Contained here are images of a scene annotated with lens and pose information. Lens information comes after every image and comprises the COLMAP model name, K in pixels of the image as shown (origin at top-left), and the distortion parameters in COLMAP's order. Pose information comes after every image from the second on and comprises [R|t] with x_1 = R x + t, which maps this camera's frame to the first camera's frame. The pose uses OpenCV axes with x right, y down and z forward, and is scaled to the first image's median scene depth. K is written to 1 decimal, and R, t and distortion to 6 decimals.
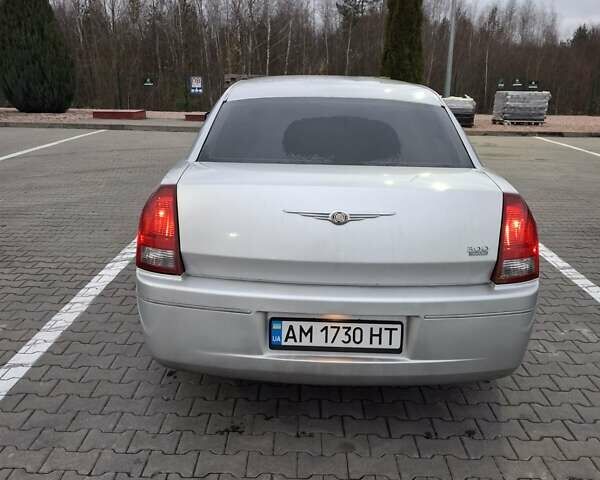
lens RADIAL K [[587.6, 0, 309.6], [0, 587.6, 229.8], [0, 0, 1]] dist [0.013989, 0.000000]
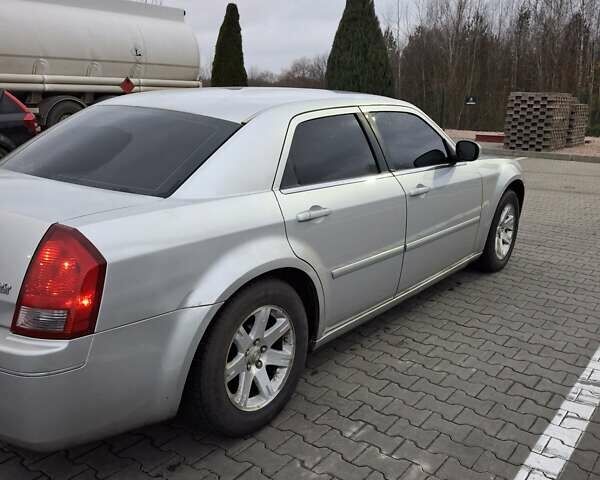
lens RADIAL K [[587.6, 0, 304.9], [0, 587.6, 241.0], [0, 0, 1]] dist [0.013989, 0.000000]
pose [[0.797314, 0.151287, -0.584296, 0.170191], [-0.160023, 0.986418, 0.037041, -0.019649], [0.581964, 0.063967, 0.810695, 0.089321]]
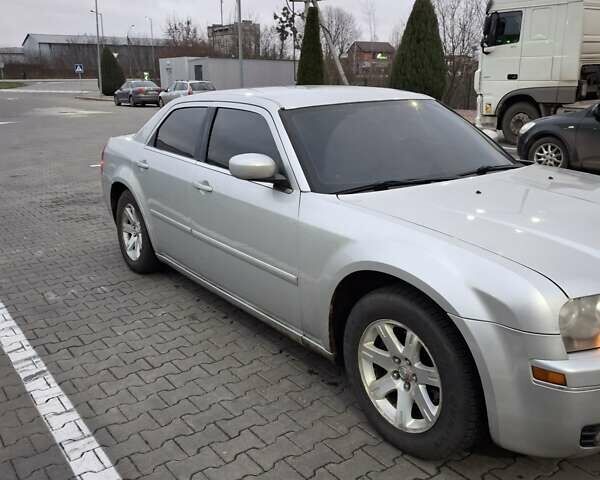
lens RADIAL K [[587.6, 0, 304.0], [0, 587.6, 238.1], [0, 0, 1]] dist [0.013989, 0.000000]
pose [[-0.803984, 0.138150, -0.578381, 0.174894], [-0.161172, 0.885607, 0.435572, -0.127460], [0.572393, 0.443412, -0.689748, 0.492589]]
